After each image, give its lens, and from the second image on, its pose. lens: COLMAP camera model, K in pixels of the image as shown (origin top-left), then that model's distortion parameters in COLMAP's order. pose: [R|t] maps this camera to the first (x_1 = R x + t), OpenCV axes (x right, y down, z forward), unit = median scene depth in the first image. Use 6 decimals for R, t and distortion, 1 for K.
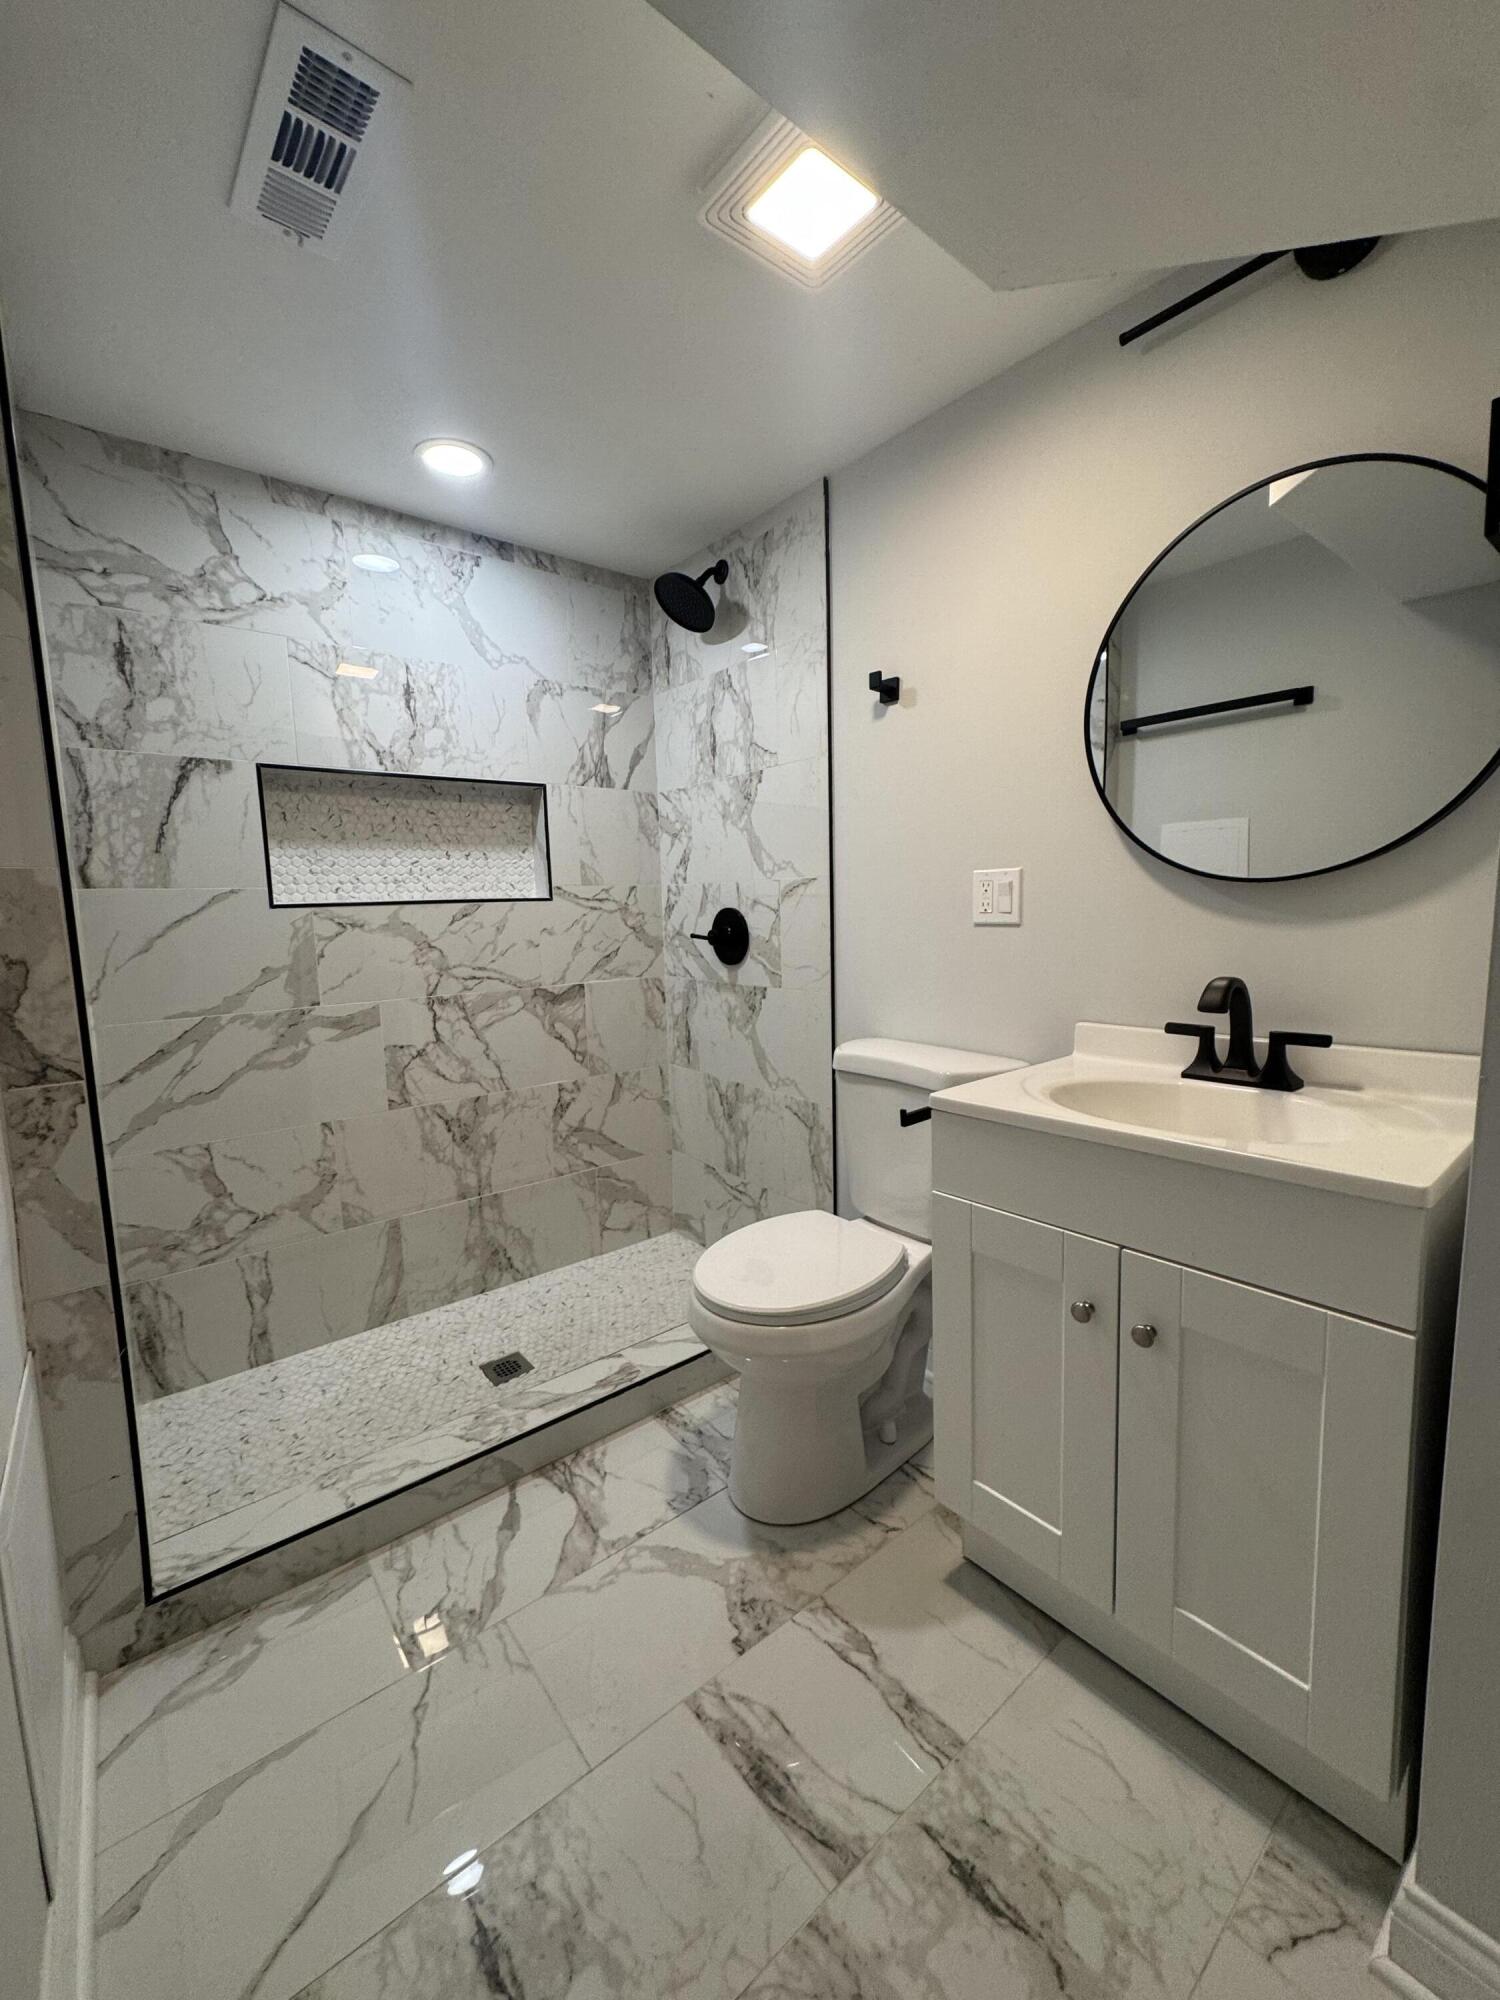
lens RADIAL K [[796.7, 0, 749.4], [0, 796.7, 999.9], [0, 0, 1]] dist [0.000711, -0.000684]
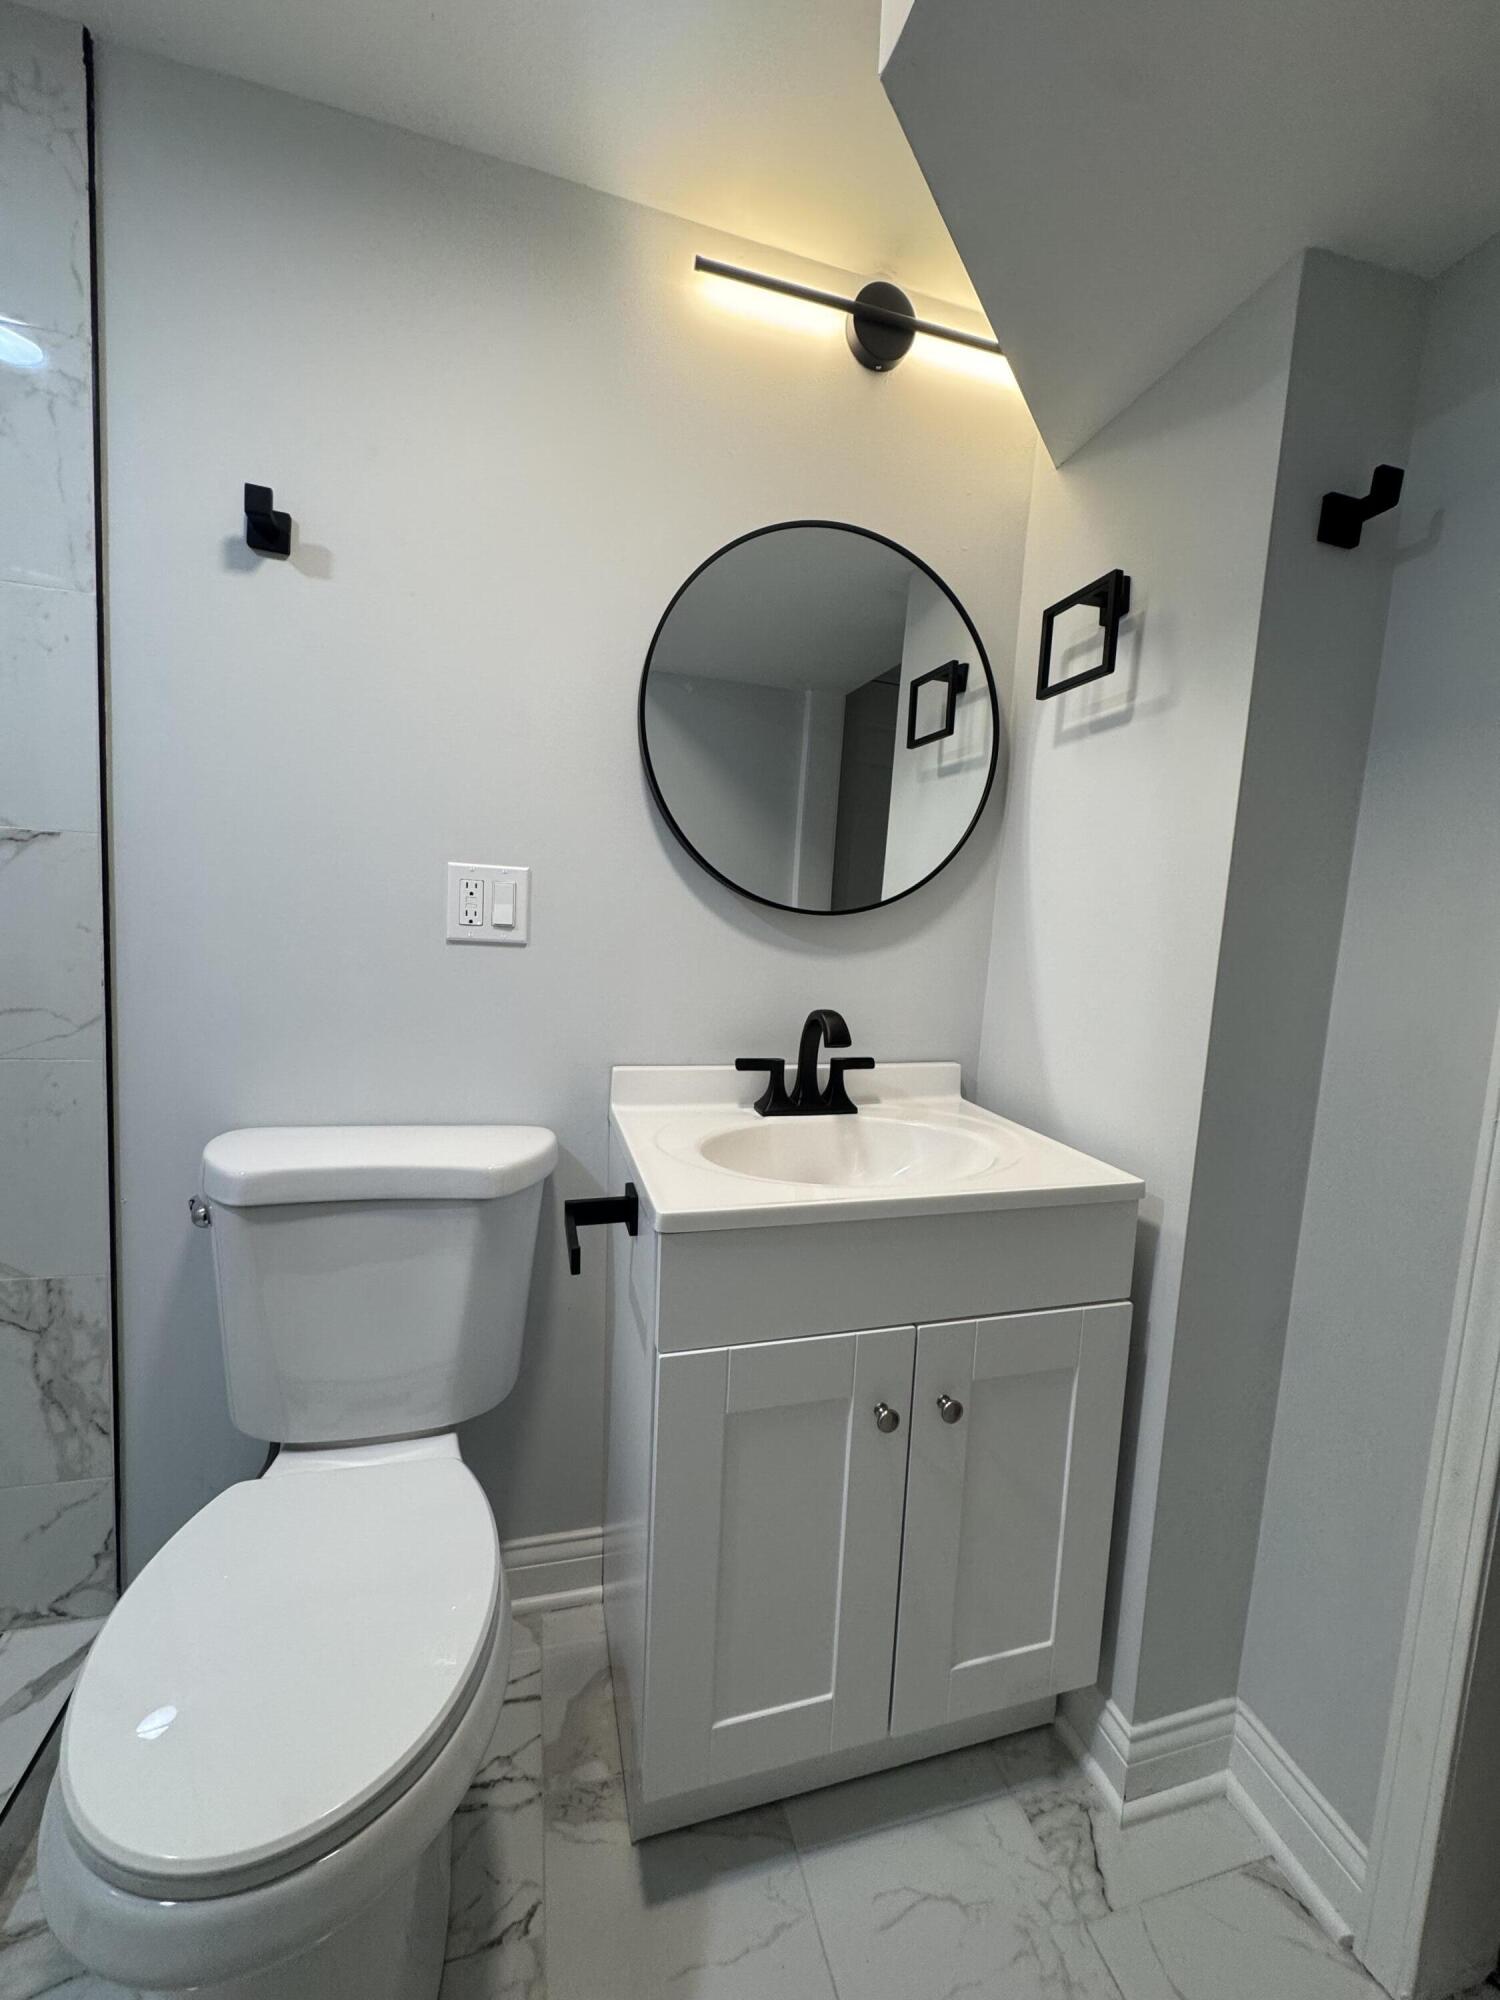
lens RADIAL K [[796.7, 0, 757.3], [0, 796.7, 997.1], [0, 0, 1]] dist [0.000711, -0.000684]
pose [[0.396243, -0.045240, 0.917030, -0.314142], [0.044319, 0.998563, 0.030112, -0.070665], [-0.917075, 0.028710, 0.397679, 0.619474]]
